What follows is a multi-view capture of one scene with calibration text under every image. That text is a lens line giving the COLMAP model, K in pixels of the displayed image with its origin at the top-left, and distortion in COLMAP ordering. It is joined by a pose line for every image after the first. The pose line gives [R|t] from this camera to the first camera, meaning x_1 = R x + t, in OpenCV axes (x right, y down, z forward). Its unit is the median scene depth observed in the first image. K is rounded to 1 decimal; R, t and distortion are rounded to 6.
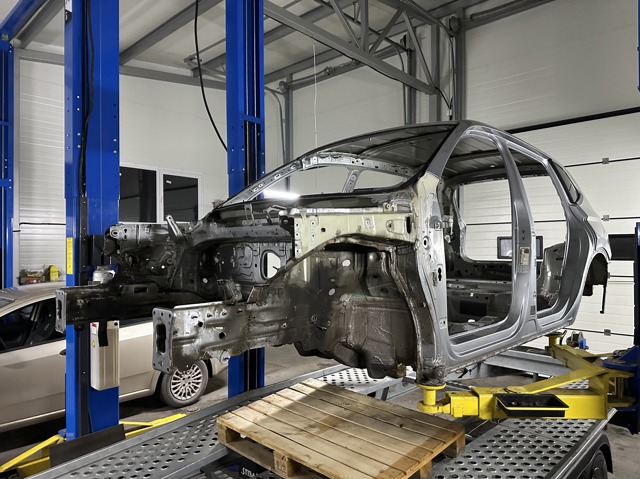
lens RADIAL K [[449.2, 0, 316.5], [0, 449.2, 238.0], [0, 0, 1]] dist [0.045825, -0.057364]
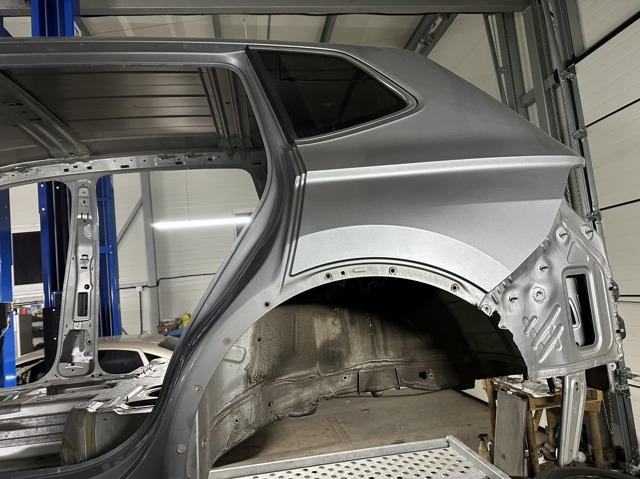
lens RADIAL K [[449.2, 0, 324.9], [0, 449.2, 239.1], [0, 0, 1]] dist [0.045825, -0.057364]
pose [[0.787729, -0.144130, -0.598923, 0.752283], [0.113865, 0.989558, -0.088375, 0.030274], [0.605406, 0.001419, 0.795915, 0.705416]]
